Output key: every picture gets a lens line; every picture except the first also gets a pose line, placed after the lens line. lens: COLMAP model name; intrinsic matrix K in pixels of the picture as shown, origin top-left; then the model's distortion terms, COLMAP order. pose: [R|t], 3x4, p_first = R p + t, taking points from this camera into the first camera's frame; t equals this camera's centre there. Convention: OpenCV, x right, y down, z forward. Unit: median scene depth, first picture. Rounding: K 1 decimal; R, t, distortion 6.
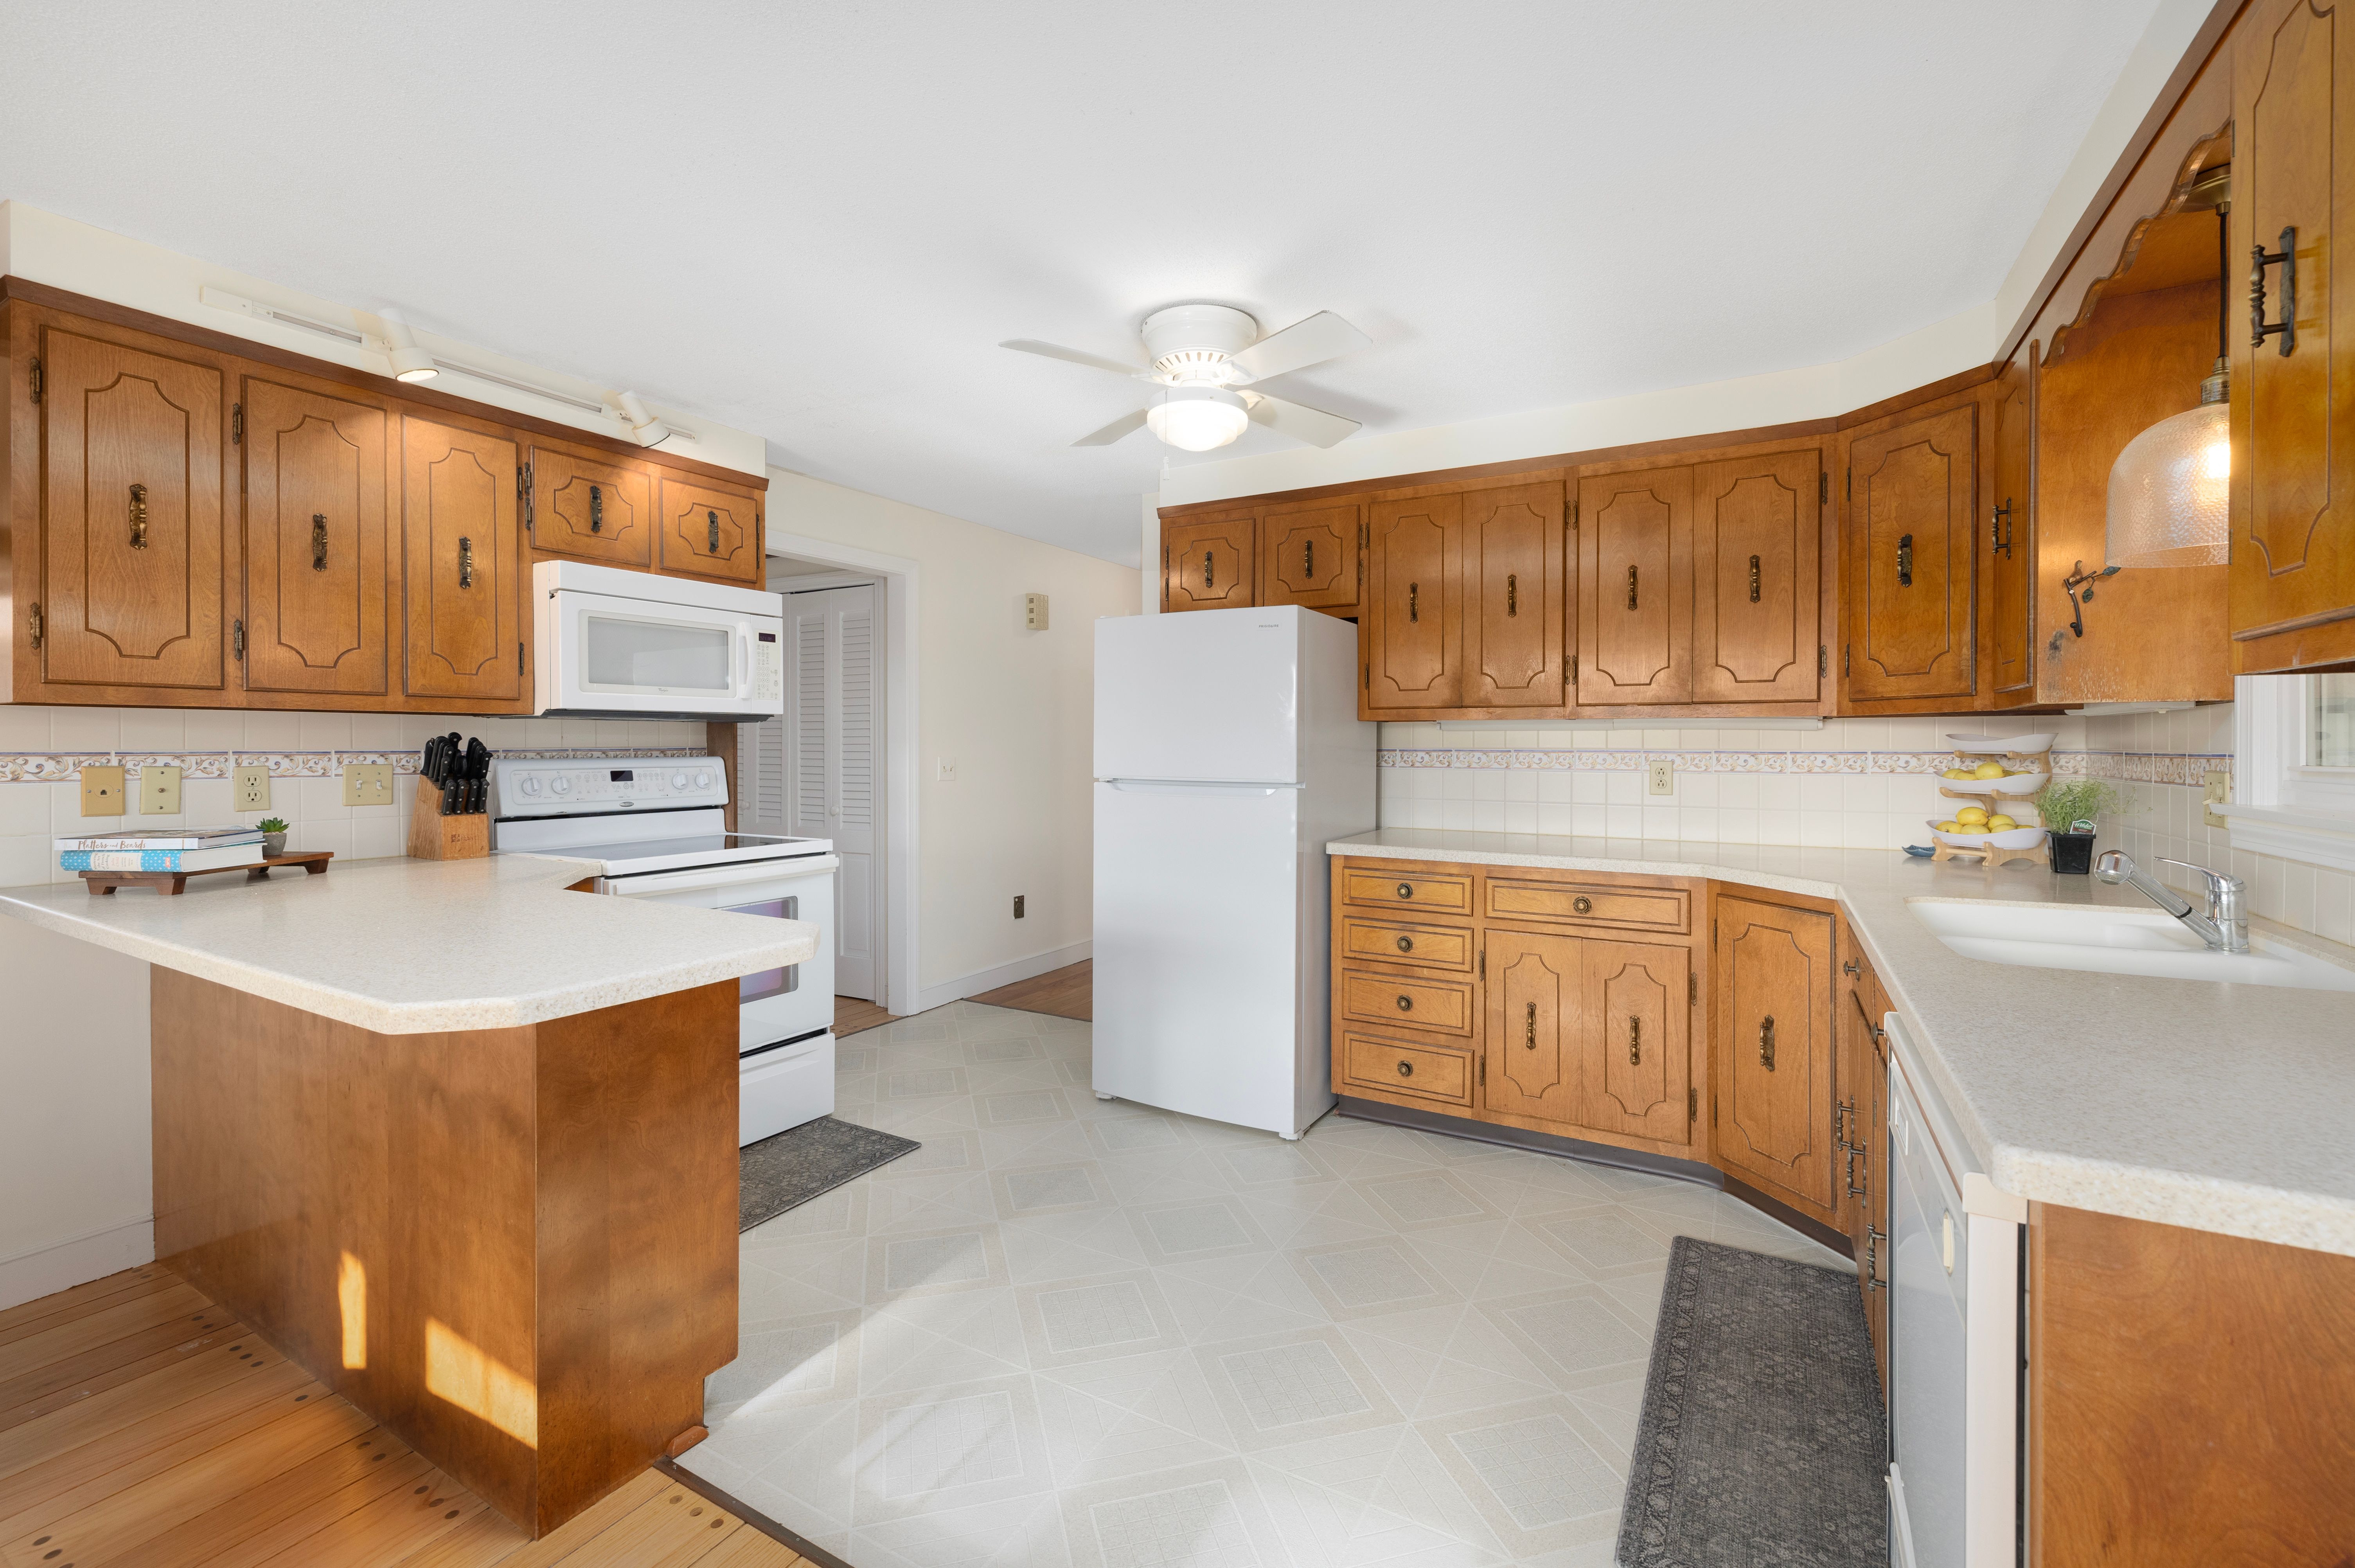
lens RADIAL K [[1028.4, 0, 1164.8], [0, 1028.4, 752.6], [0, 0, 1]] dist [-0.000218, 0.000513]
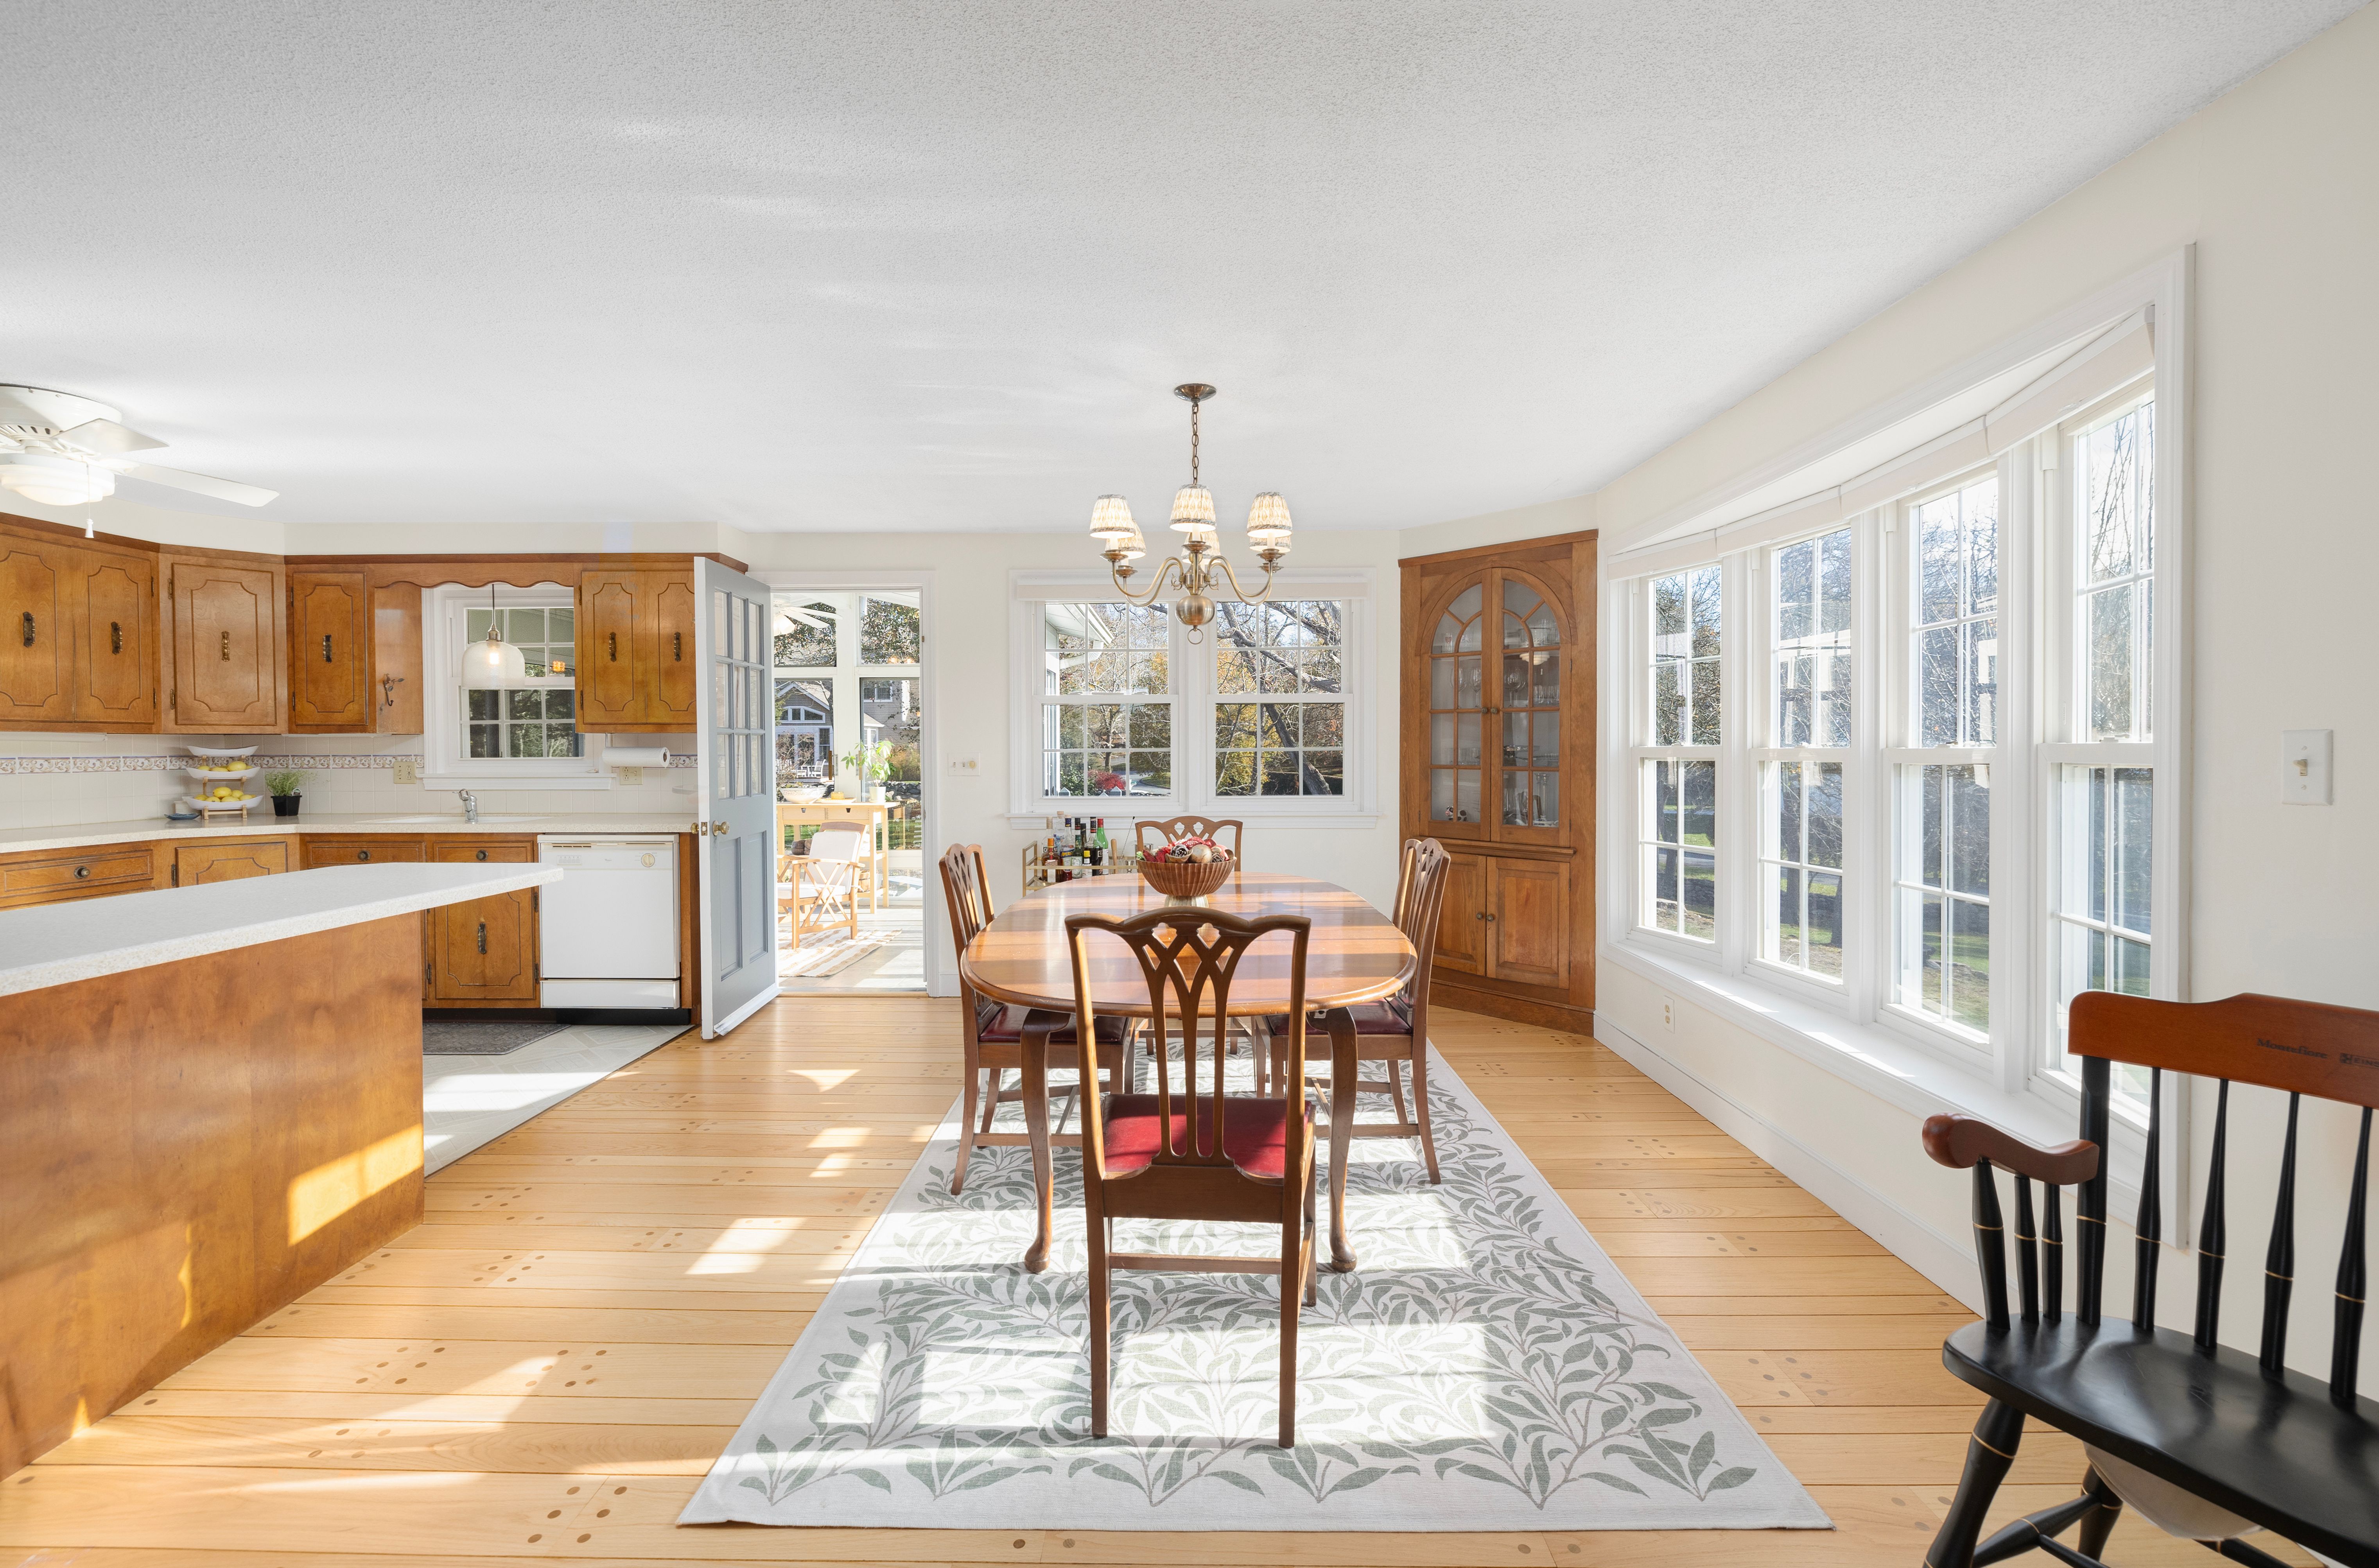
lens RADIAL K [[1029.6, 0, 1191.1], [0, 1029.6, 775.8], [0, 0, 1]] dist [0.003000, -0.005980]
pose [[-0.499572, -0.018266, 0.866080, -1.746497], [0.012813, 0.999512, 0.028471, 0.005317], [-0.866178, 0.025321, -0.499094, 0.494206]]
